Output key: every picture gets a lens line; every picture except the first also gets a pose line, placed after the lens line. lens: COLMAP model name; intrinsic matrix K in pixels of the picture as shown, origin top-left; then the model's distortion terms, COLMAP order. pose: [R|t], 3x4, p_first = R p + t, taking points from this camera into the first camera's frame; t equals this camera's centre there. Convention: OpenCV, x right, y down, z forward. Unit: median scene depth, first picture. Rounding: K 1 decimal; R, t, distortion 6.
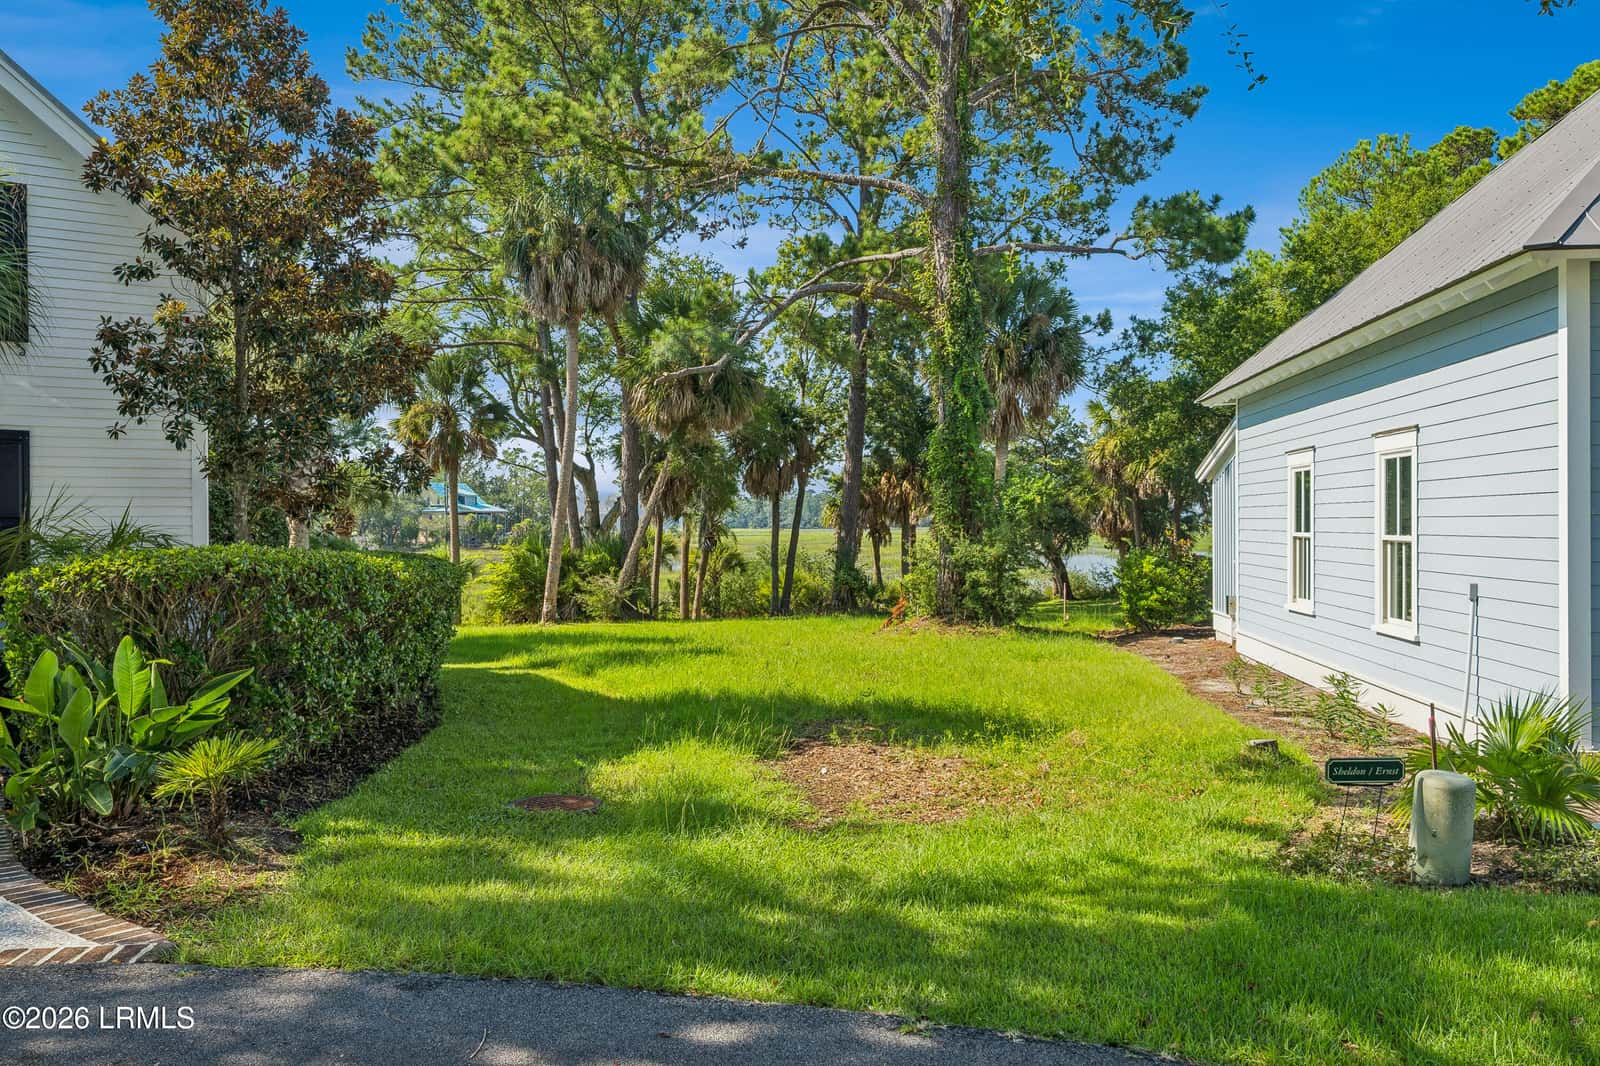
lens RADIAL K [[2185.4, 0, 800.0], [0, 2185.4, 533.0], [0, 0, 1]] dist [-0.005417, 0.010131]
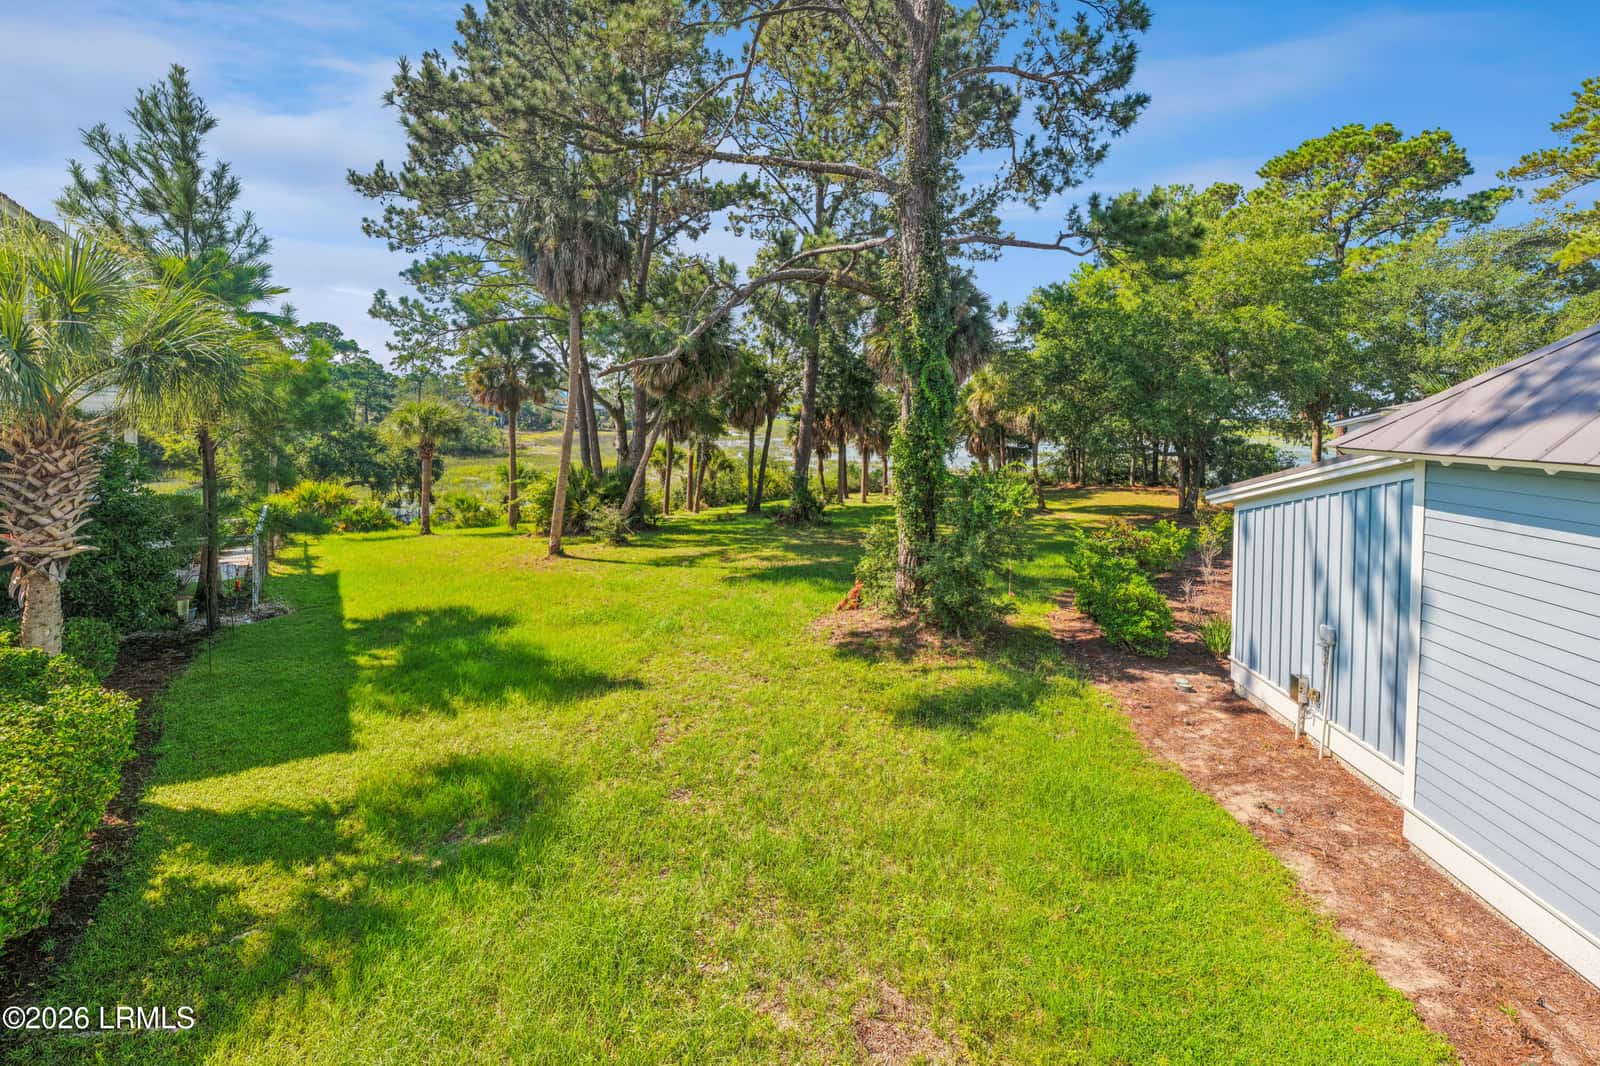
lens RADIAL K [[1068.3, 0, 797.5], [0, 1068.3, 449.7], [0, 0, 1]] dist [-0.003981, -0.001174]
pose [[0.999635, 0.016597, 0.021316, 0.004467], [-0.017437, 0.999052, 0.039880, -0.035817], [-0.020633, -0.040238, 0.998977, 0.349314]]
